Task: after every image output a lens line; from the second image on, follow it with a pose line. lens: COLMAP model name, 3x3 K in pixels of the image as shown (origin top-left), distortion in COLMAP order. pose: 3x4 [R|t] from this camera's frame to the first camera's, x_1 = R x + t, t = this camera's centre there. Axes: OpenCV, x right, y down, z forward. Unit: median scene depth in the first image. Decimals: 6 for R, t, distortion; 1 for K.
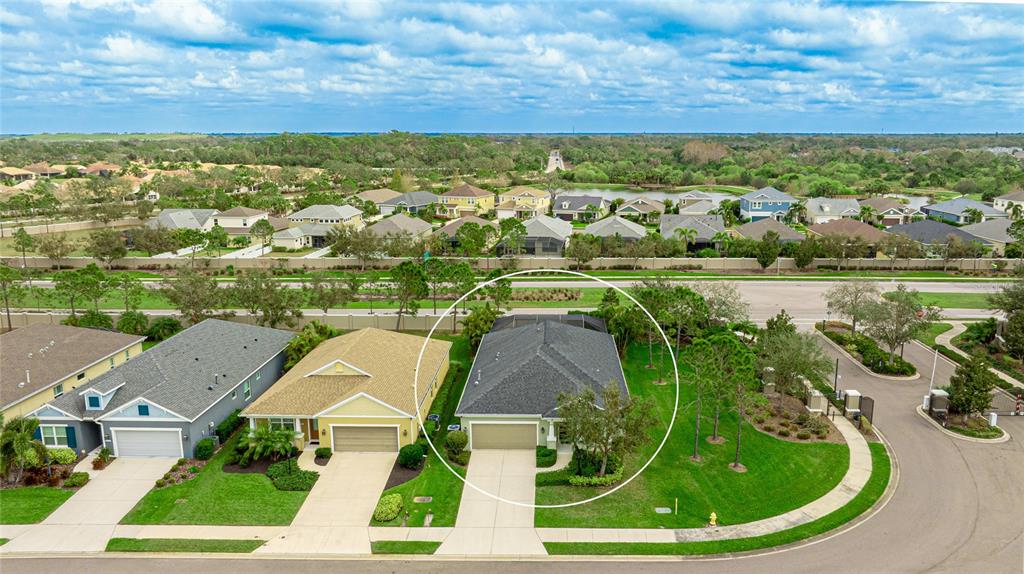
lens RADIAL K [[744.7, 0, 512.0], [0, 744.7, 287.0], [0, 0, 1]] dist [-0.004434, -0.000987]
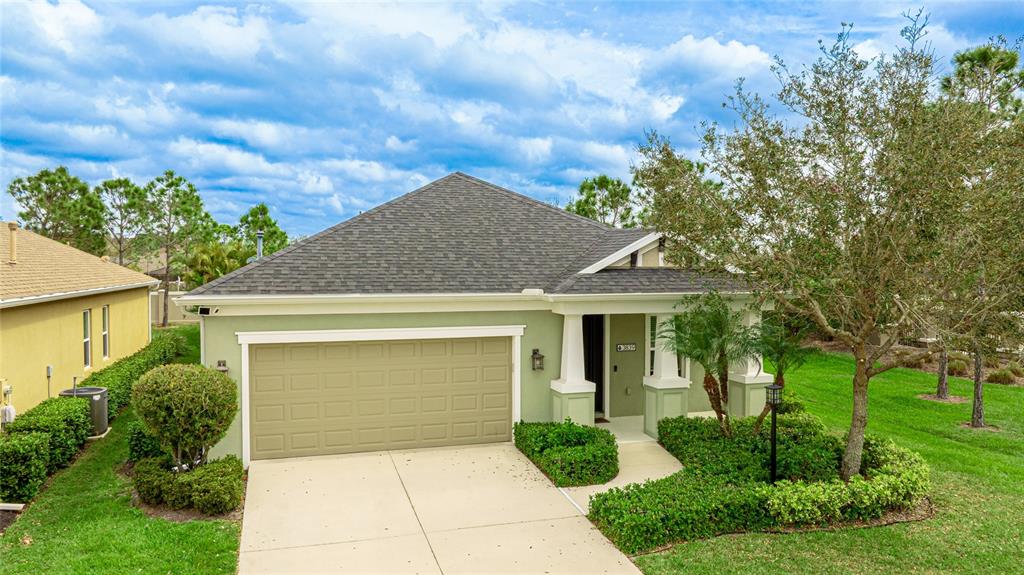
lens RADIAL K [[744.7, 0, 512.0], [0, 744.7, 287.5], [0, 0, 1]] dist [-0.004434, -0.000987]
pose [[0.939642, 0.000556, 0.342158, -0.056010], [0.069074, 0.979102, -0.191281, 0.213359], [-0.335114, 0.203370, 0.919967, 0.742100]]
